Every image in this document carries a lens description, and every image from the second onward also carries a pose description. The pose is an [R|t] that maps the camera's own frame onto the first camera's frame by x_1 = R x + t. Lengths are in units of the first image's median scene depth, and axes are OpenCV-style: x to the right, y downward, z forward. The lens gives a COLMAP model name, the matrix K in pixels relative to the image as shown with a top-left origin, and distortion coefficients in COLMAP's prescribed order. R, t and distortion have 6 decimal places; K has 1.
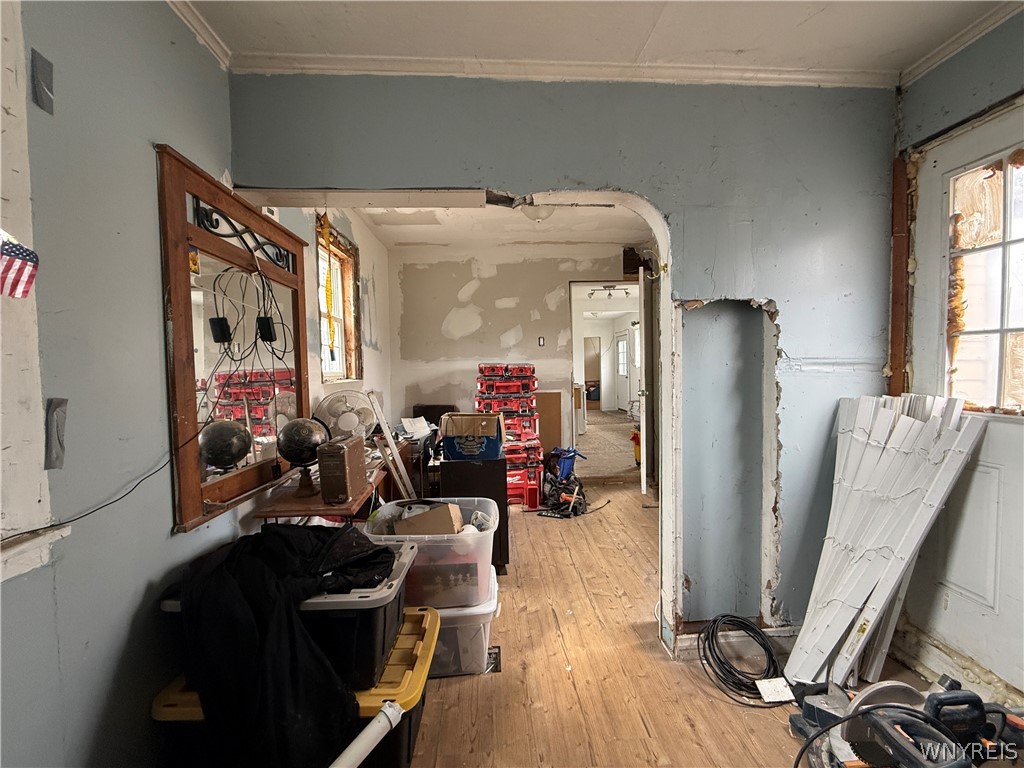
lens RADIAL K [[411.2, 0, 512.0], [0, 411.2, 384.0], [0, 0, 1]] dist [0.000161, 0.000004]
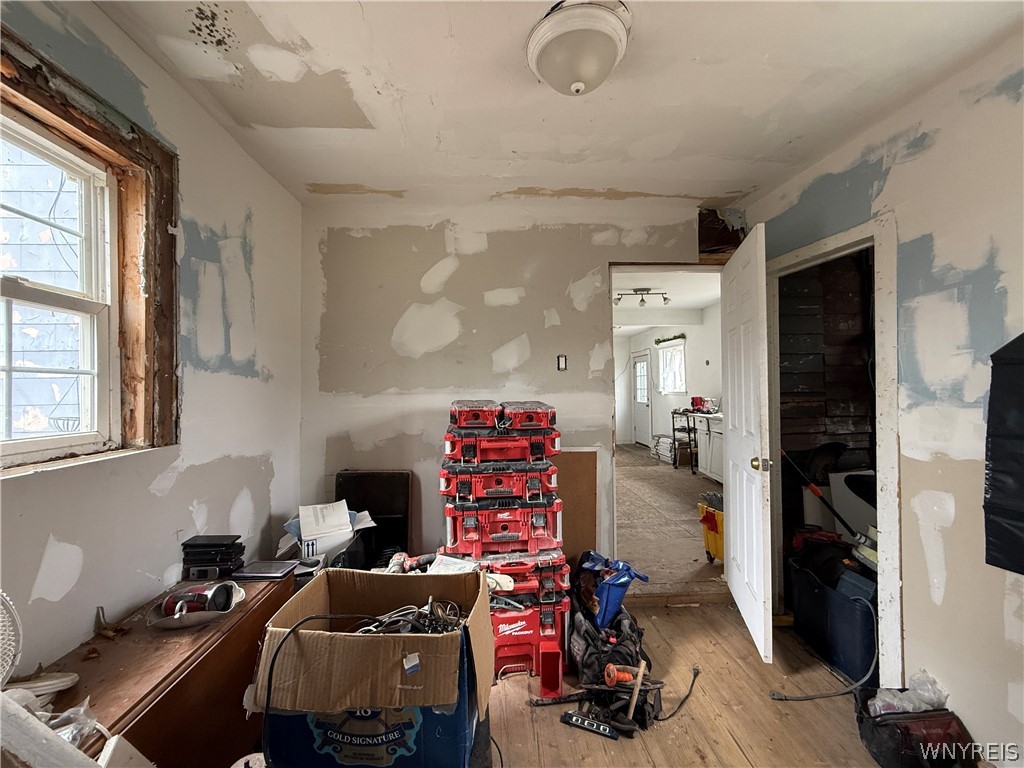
lens RADIAL K [[411.2, 0, 512.0], [0, 411.2, 384.0], [0, 0, 1]] dist [0.000161, 0.000004]
pose [[0.999924, 0.010962, 0.005702, -0.003292], [-0.010680, 0.998820, -0.047375, -0.049459], [-0.006215, 0.047310, 0.998861, 0.463360]]
